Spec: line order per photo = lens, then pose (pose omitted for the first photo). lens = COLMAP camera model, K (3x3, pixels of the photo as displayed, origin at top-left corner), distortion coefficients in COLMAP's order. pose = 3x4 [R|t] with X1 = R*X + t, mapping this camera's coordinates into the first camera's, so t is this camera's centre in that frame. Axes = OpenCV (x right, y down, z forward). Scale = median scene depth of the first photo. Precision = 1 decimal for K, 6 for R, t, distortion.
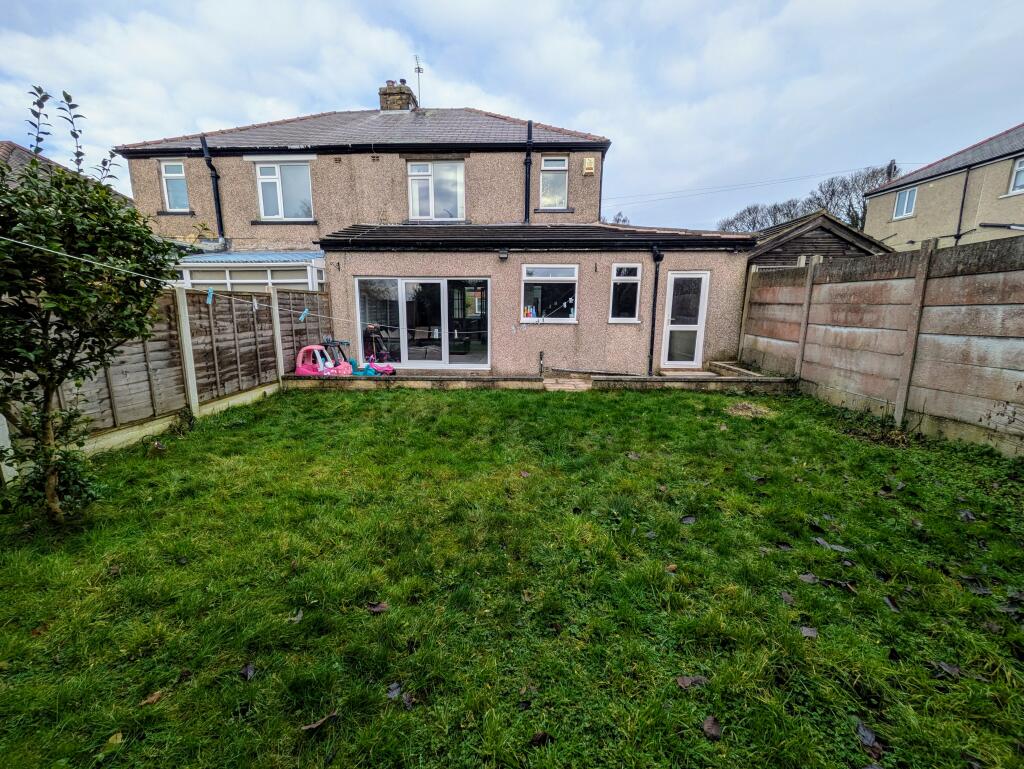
lens RADIAL K [[404.3, 0, 506.8], [0, 404.3, 379.4], [0, 0, 1]] dist [0.000208, -0.000821]
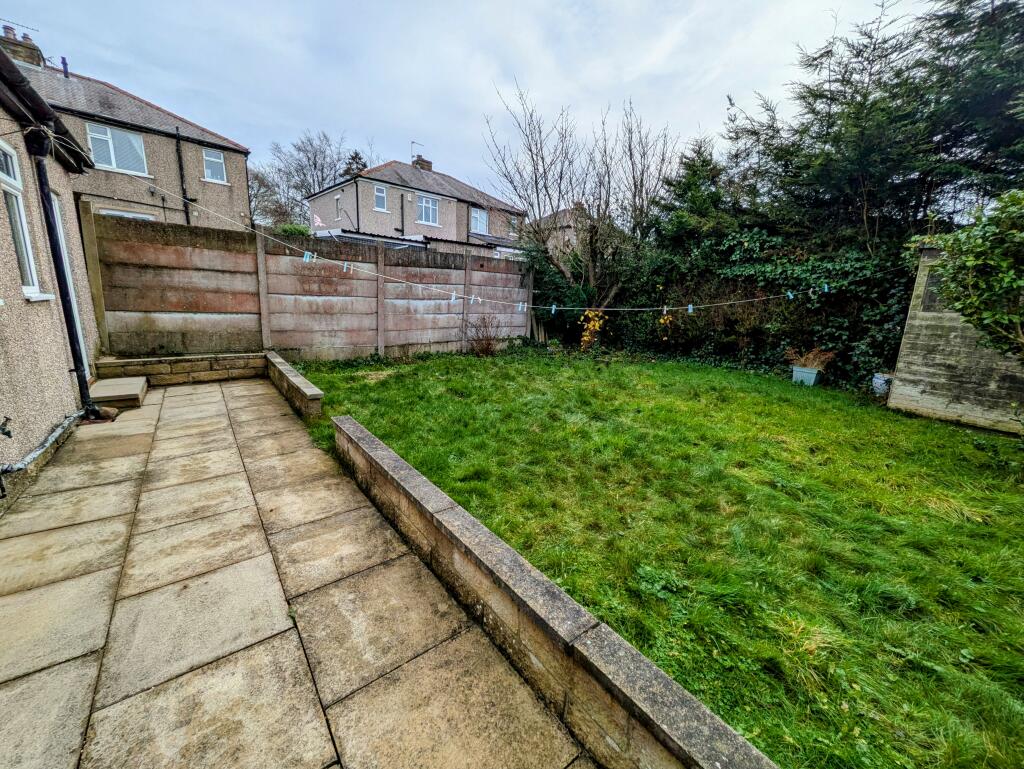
lens RADIAL K [[404.3, 0, 508.6], [0, 404.3, 383.0], [0, 0, 1]] dist [0.000208, -0.000821]
pose [[-0.647602, -0.182193, 0.739877, -0.496845], [0.098604, 0.942792, 0.318467, -0.225292], [-0.755572, 0.279194, -0.592589, 1.435598]]
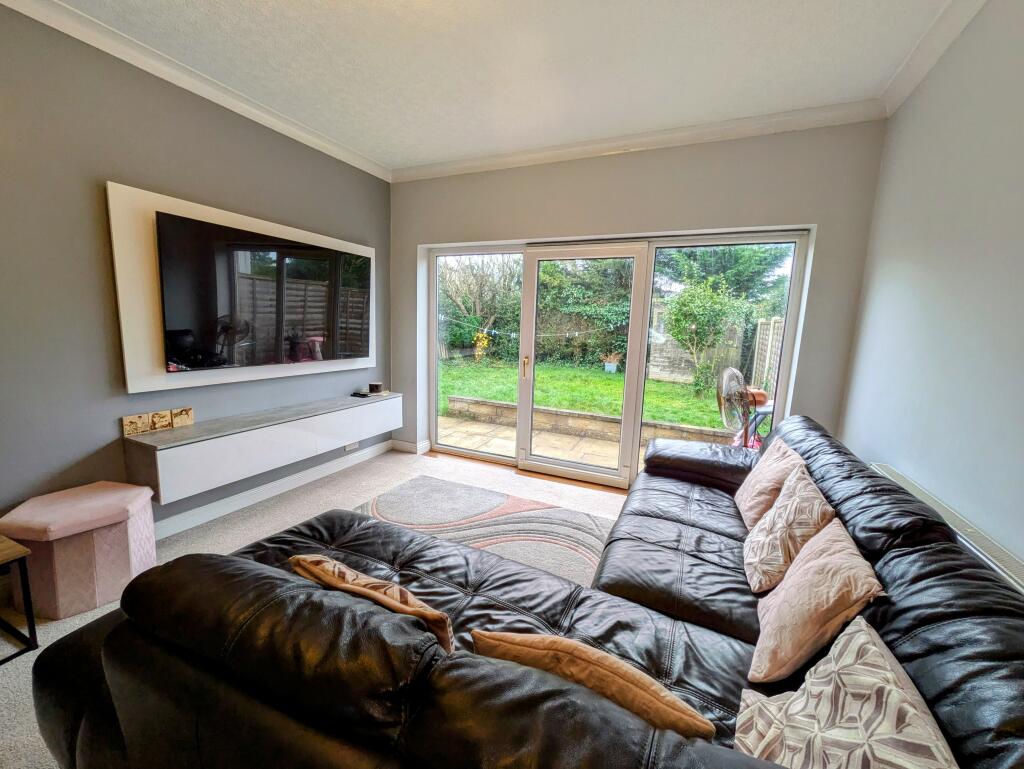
lens RADIAL K [[404.3, 0, 512.4], [0, 404.3, 384.2], [0, 0, 1]] dist [0.000208, -0.000821]
pose [[-0.930381, -0.089751, 0.355437, -0.465226], [0.027940, 0.949386, 0.312866, -0.399456], [-0.365527, 0.301016, -0.880783, 2.236365]]
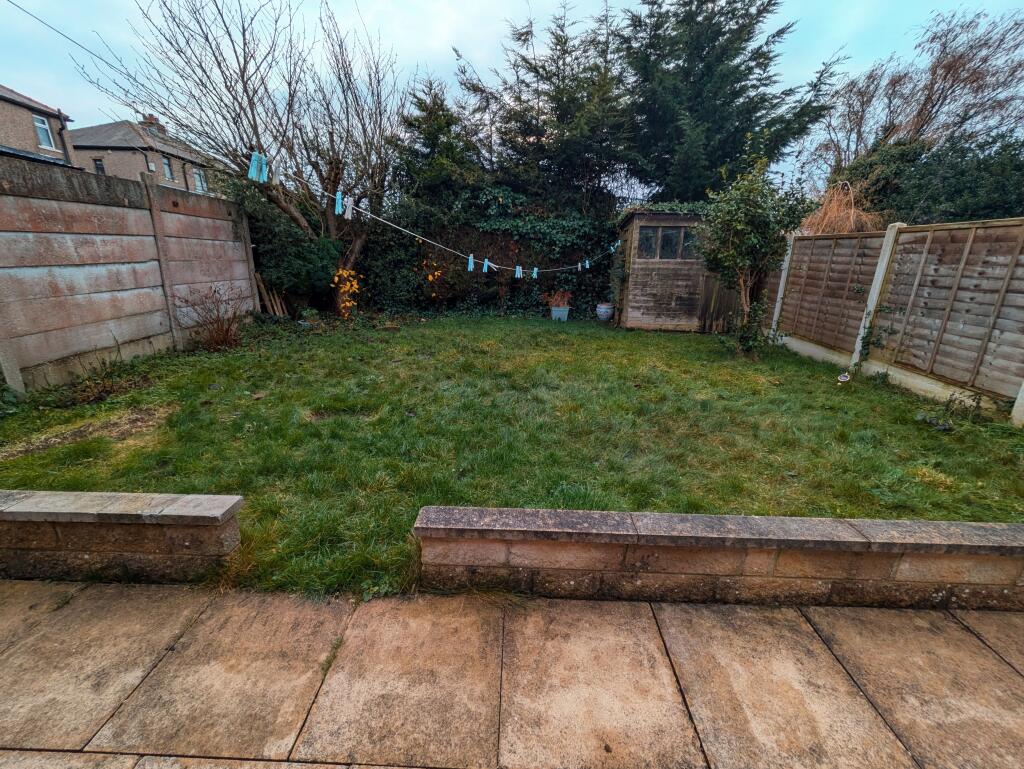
lens RADIAL K [[404.3, 0, 508.1], [0, 404.3, 380.9], [0, 0, 1]] dist [0.000208, -0.000821]
pose [[-0.999841, -0.006415, -0.016616, 0.055344], [-0.013326, 0.888388, 0.458900, -0.243012], [0.011817, 0.459049, -0.888332, 1.509633]]
